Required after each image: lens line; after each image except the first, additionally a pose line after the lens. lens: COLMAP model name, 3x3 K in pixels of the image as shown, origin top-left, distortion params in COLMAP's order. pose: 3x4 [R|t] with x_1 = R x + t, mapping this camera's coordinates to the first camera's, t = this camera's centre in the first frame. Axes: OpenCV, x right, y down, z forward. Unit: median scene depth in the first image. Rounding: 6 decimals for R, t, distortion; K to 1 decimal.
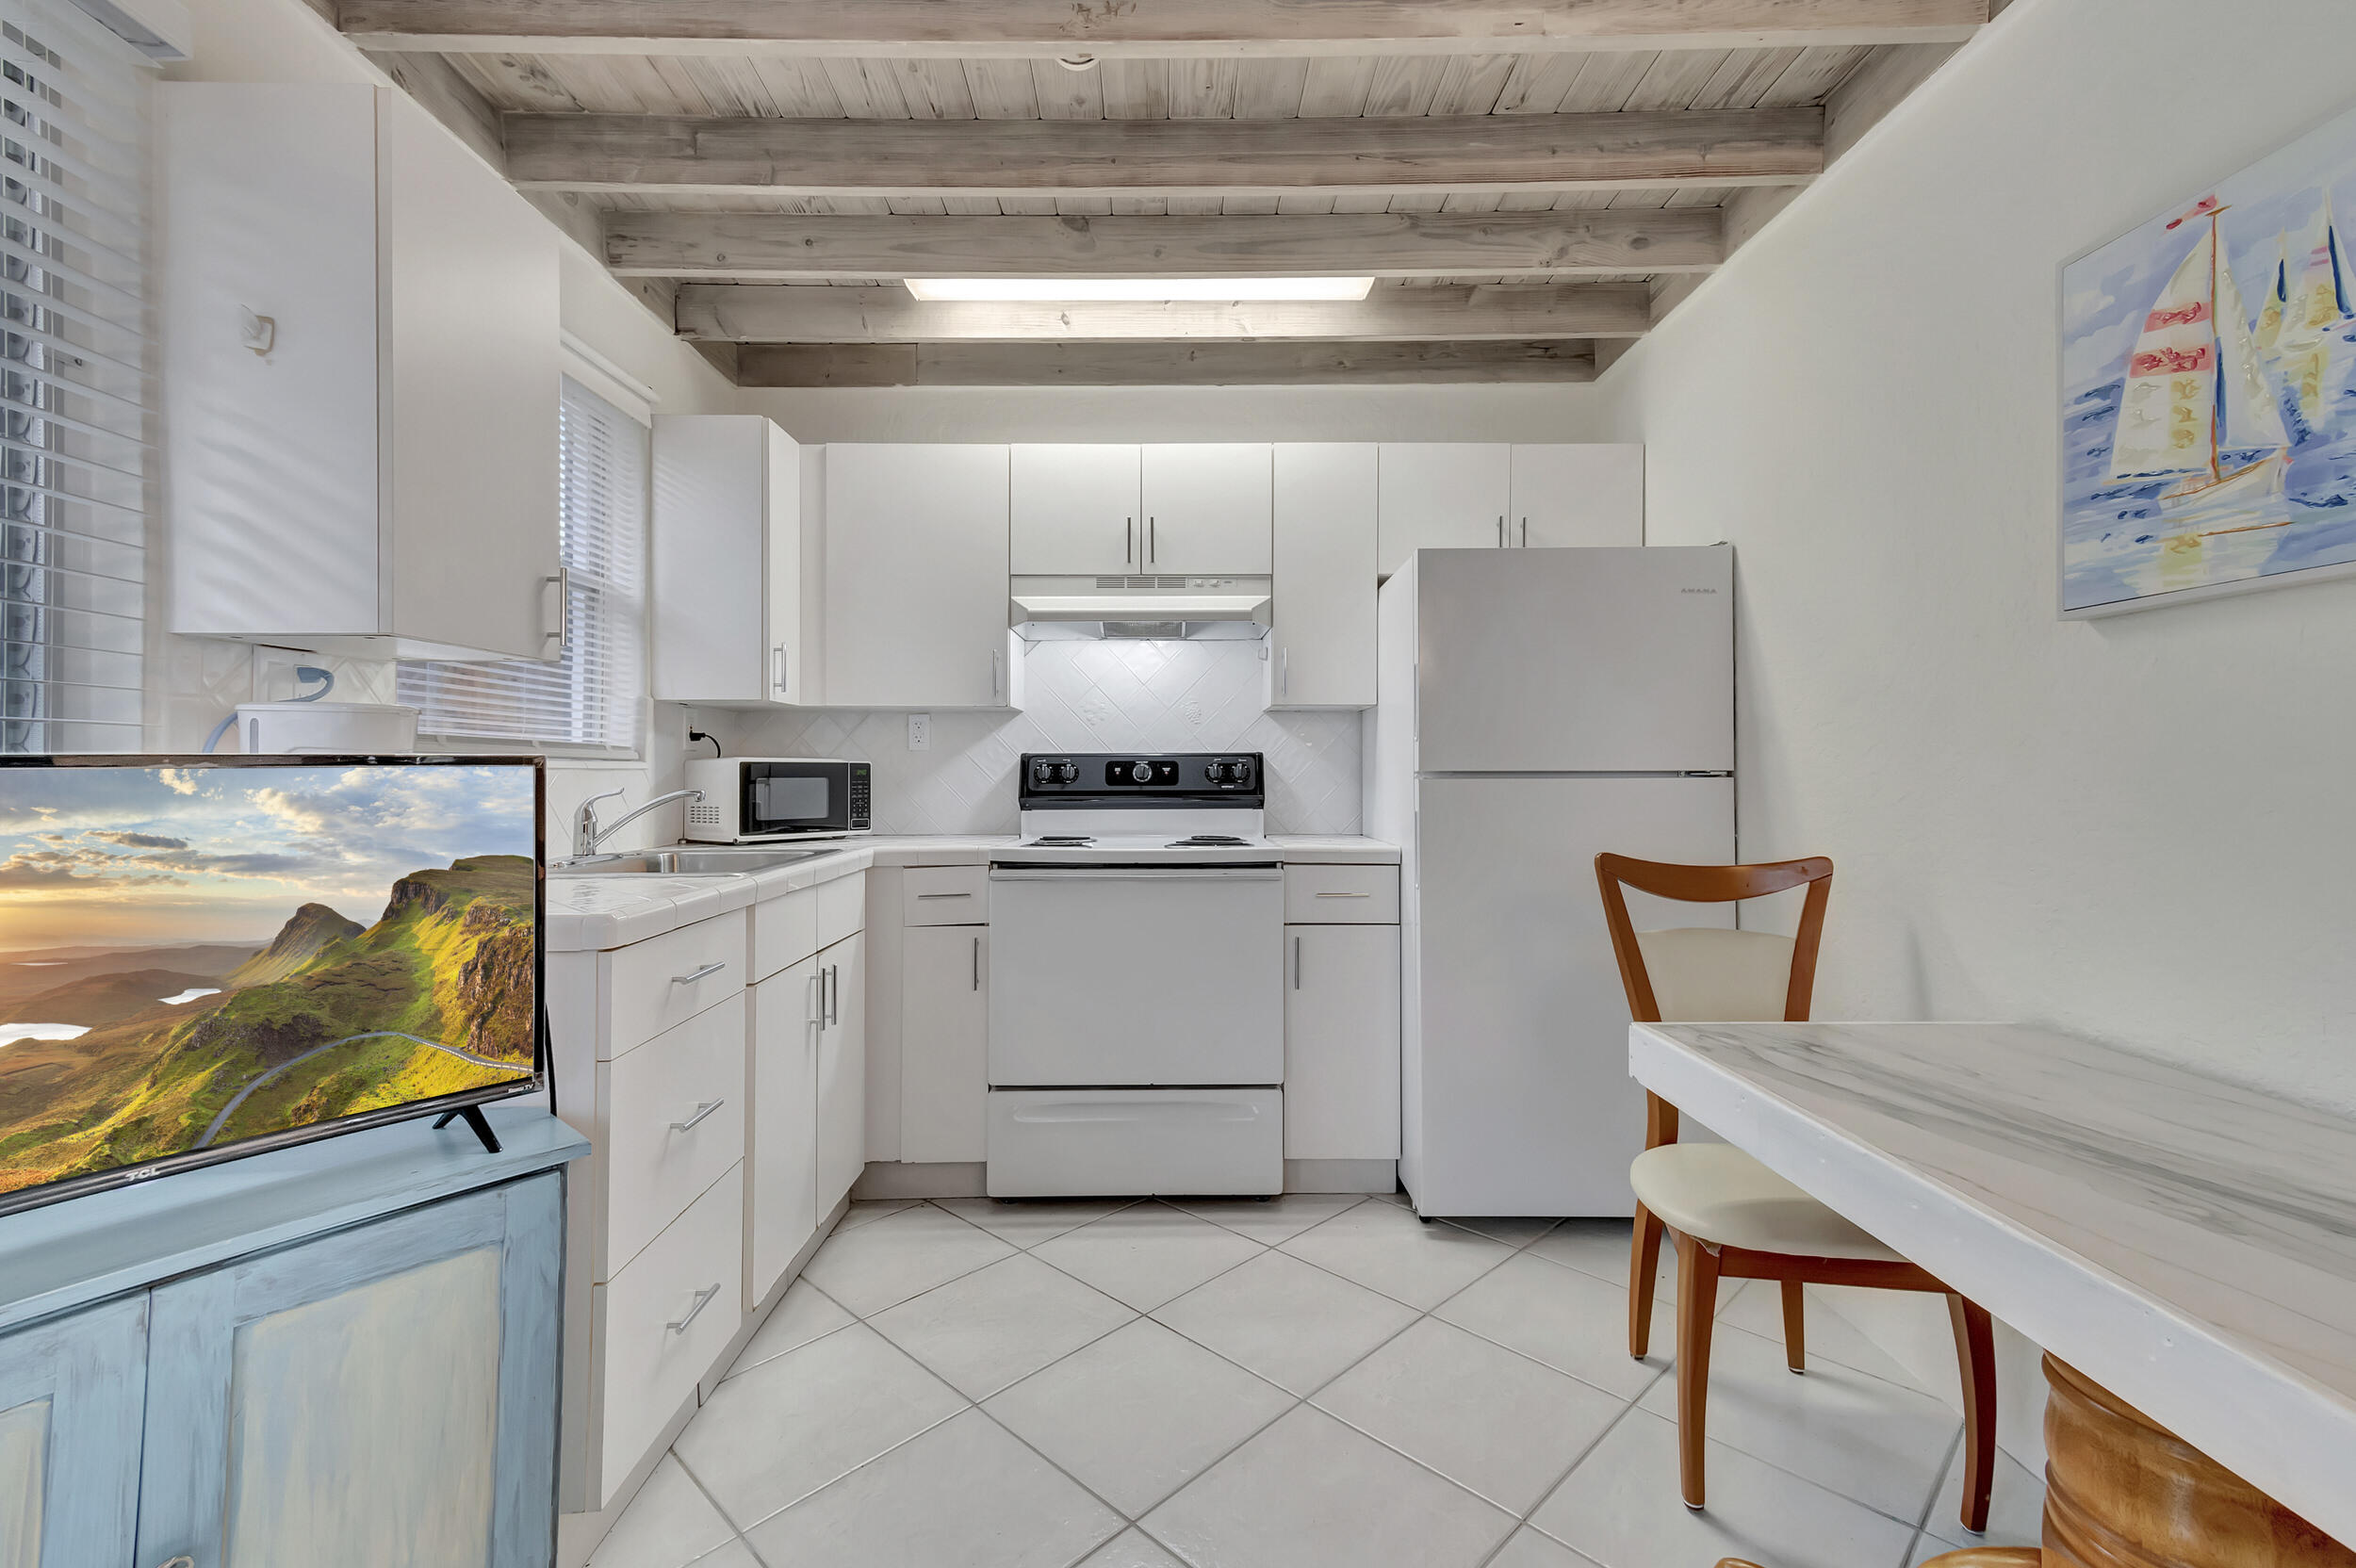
lens RADIAL K [[1047.1, 0, 1168.0], [0, 1047.1, 772.6], [0, 0, 1]] dist [0.022172, 0.000080]
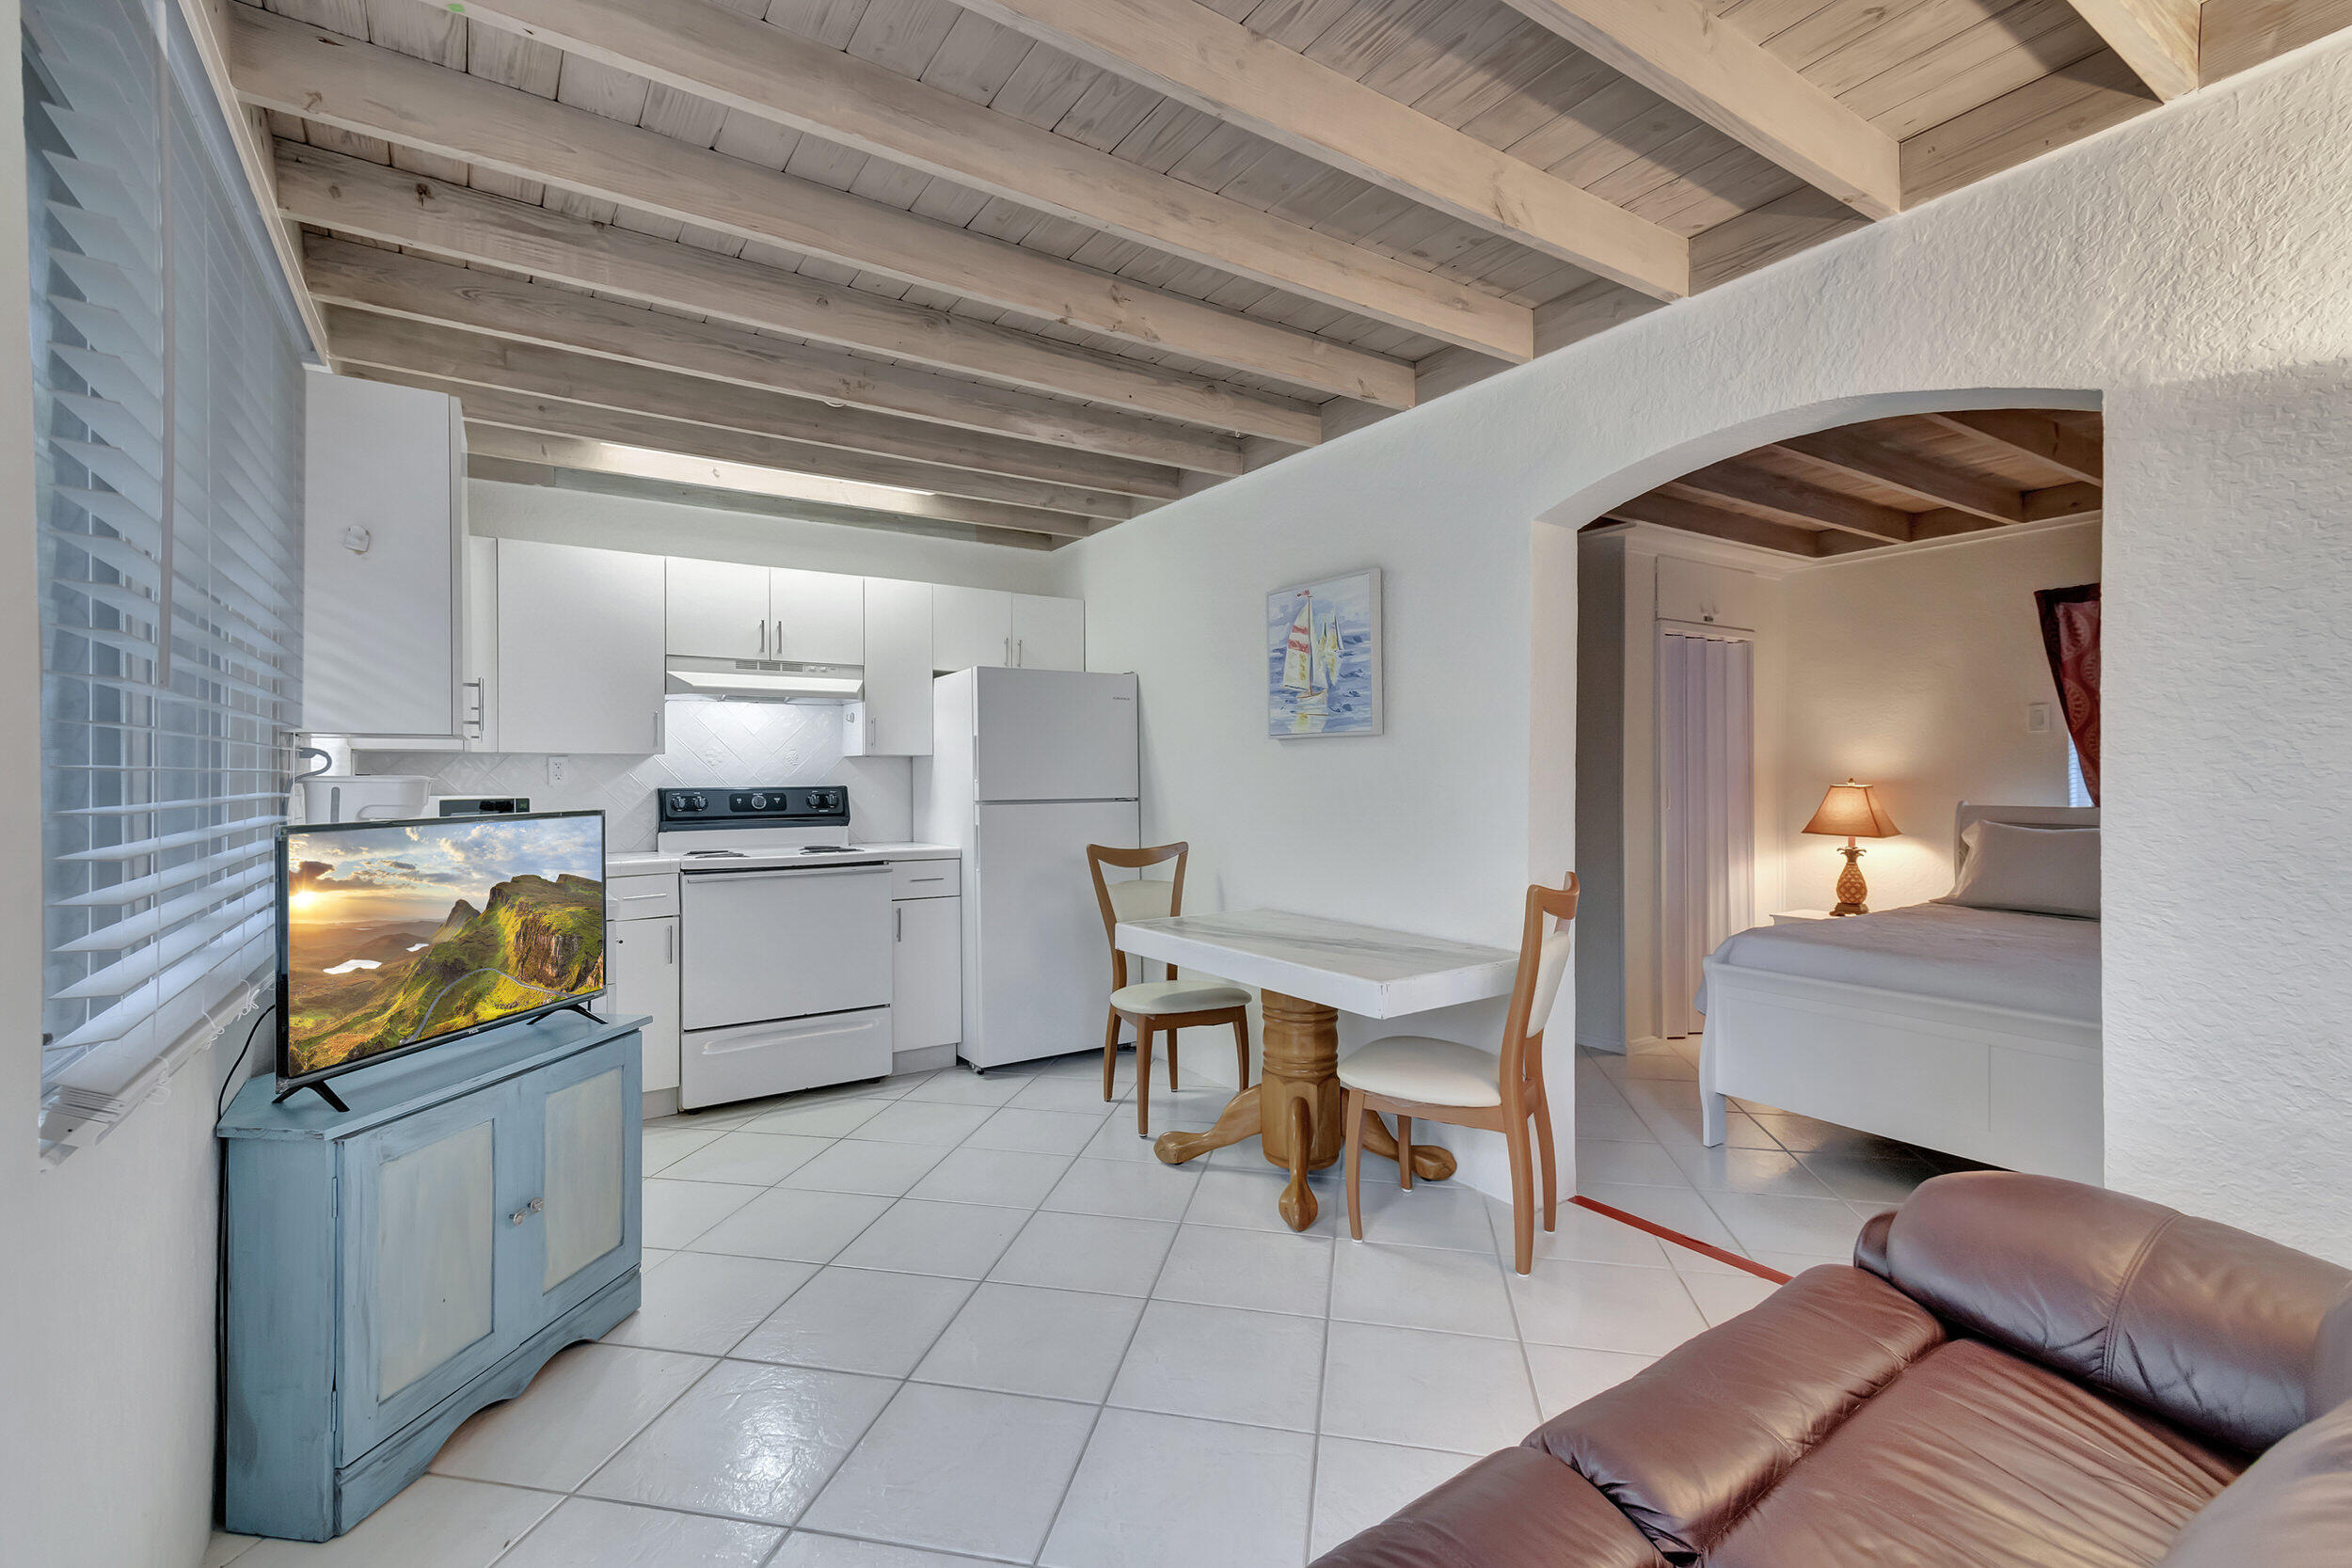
lens RADIAL K [[1045.3, 0, 1166.0], [0, 1045.3, 772.6], [0, 0, 1]] dist [0.022172, 0.000080]
pose [[0.833710, -0.001005, 0.552202, -0.417818], [0.005265, 0.999967, -0.006128, -0.033226], [-0.552178, 0.008016, 0.833688, -0.530966]]
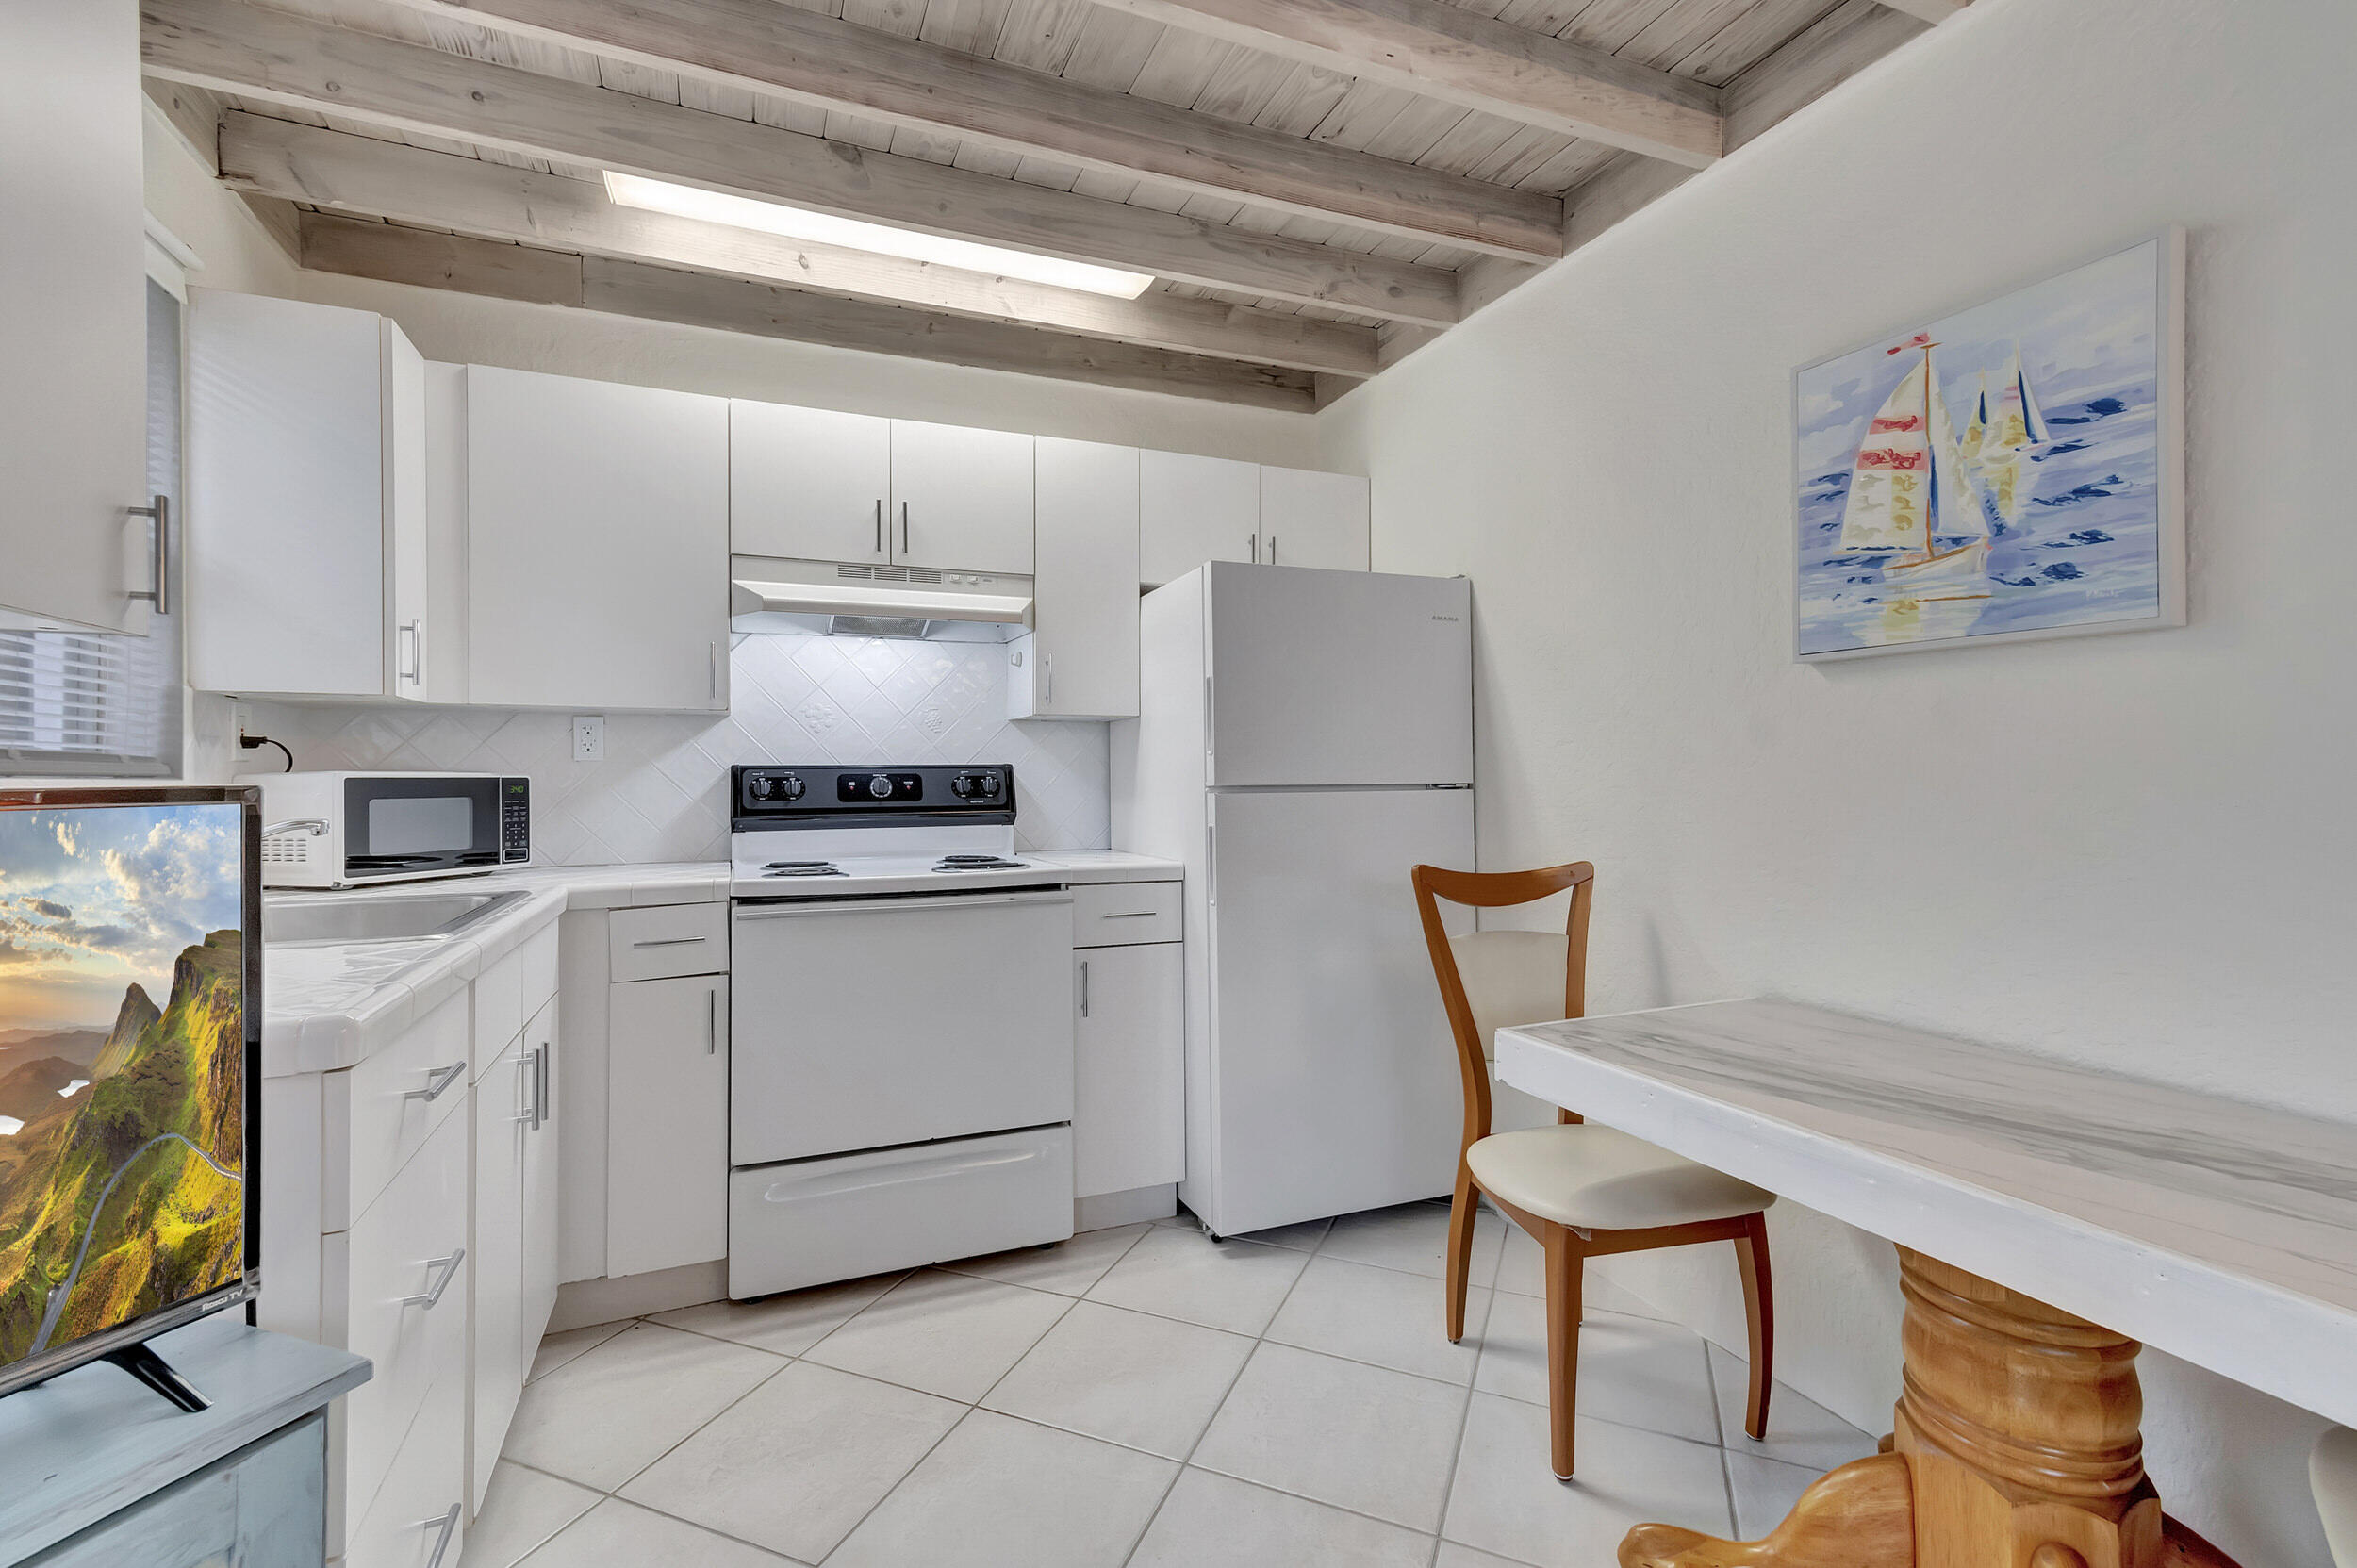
lens RADIAL K [[1053.0, 0, 1168.1], [0, 1053.0, 770.7], [0, 0, 1]] dist [0.024325, 0.000372]
pose [[0.924105, -0.002008, 0.382133, -0.176393], [0.003958, 0.999983, -0.004317, -0.011042], [-0.382118, 0.005501, 0.924097, 0.097016]]
